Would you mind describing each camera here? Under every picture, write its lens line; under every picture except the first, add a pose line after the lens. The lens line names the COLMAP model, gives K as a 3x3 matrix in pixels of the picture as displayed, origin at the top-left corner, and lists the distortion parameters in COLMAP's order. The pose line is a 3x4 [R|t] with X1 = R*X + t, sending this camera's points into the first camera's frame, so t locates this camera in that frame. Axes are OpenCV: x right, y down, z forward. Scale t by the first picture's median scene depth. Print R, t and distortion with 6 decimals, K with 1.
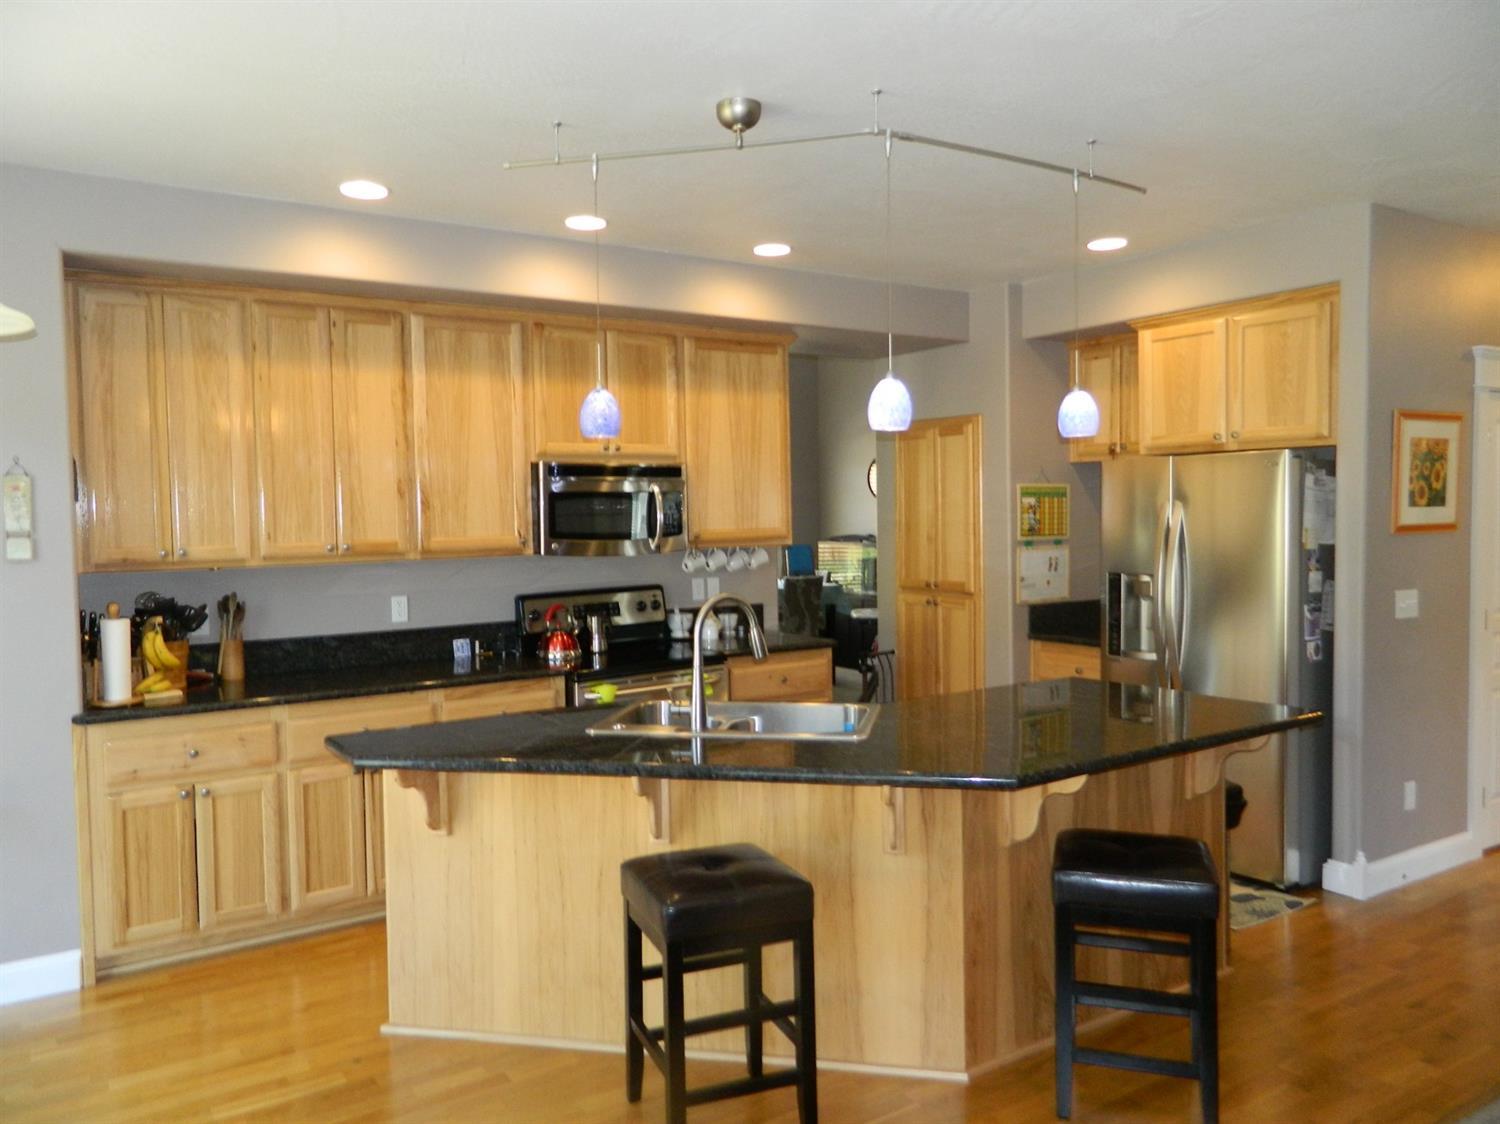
lens RADIAL K [[1132.9, 0, 750.0], [0, 1132.9, 562.0], [0, 0, 1]] dist [0.003925, 0.003089]
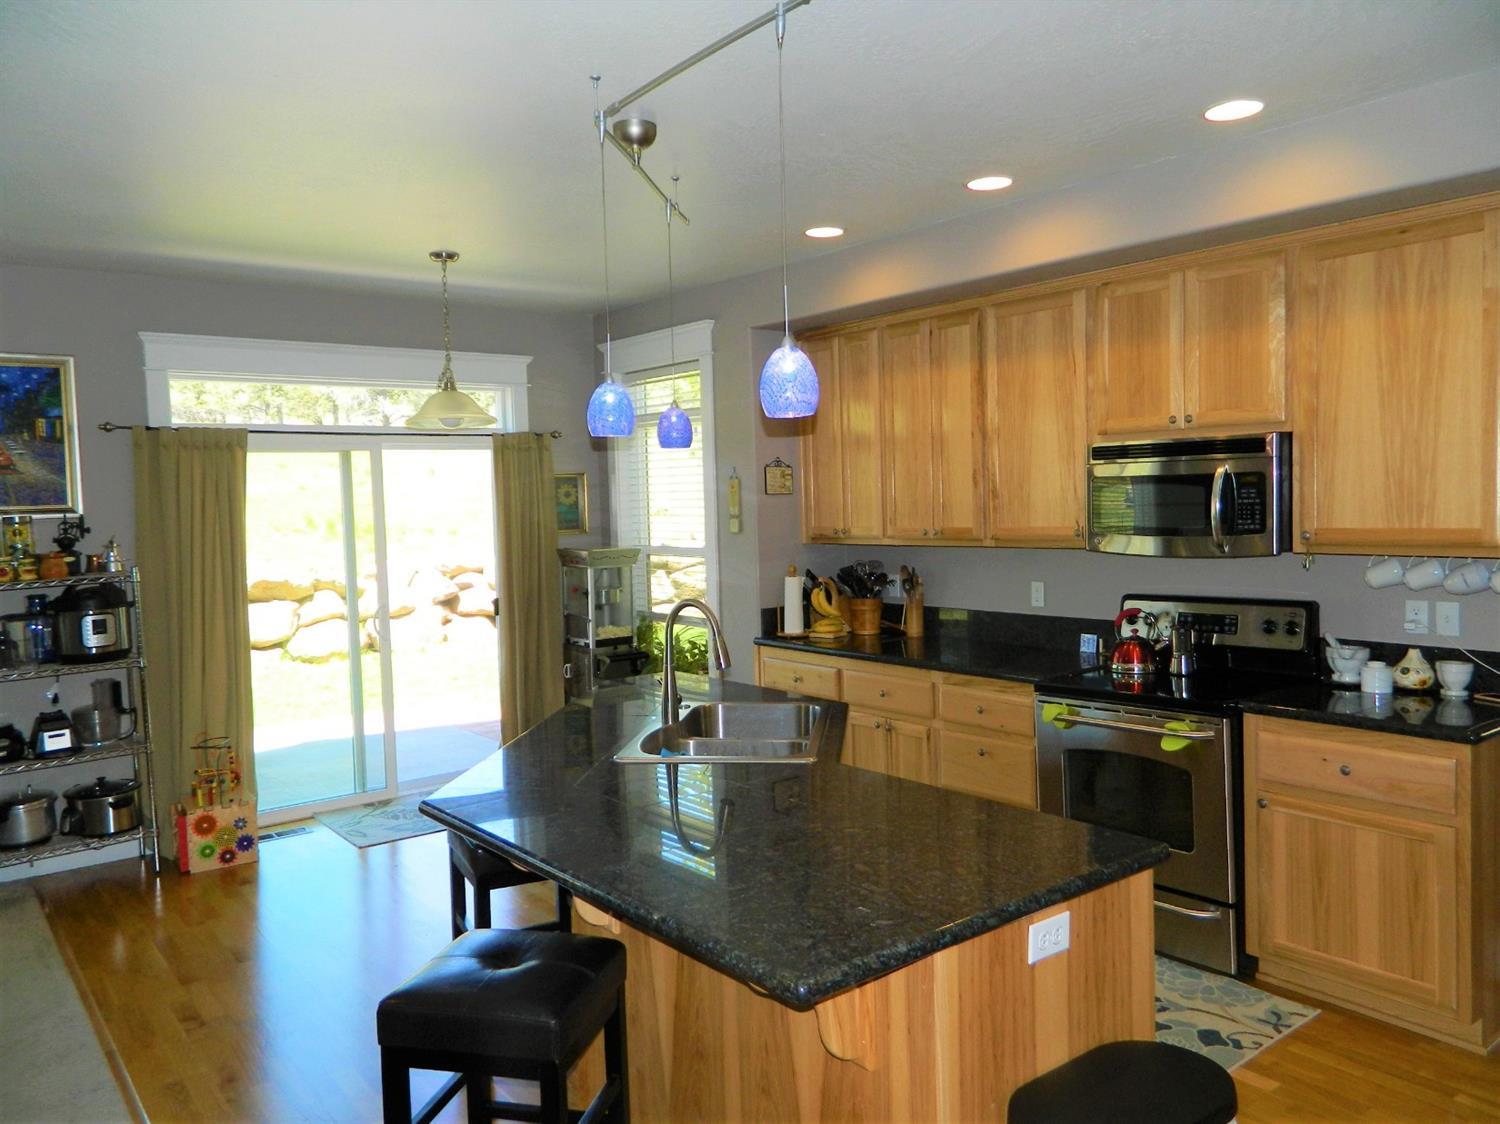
lens RADIAL K [[1132.9, 0, 750.0], [0, 1132.9, 562.0], [0, 0, 1]] dist [0.003925, 0.003089]
pose [[0.071179, 0.069965, -0.995007, 0.709303], [-0.021643, 0.997410, 0.068586, -0.053612], [0.997229, 0.016653, 0.072509, 0.702155]]
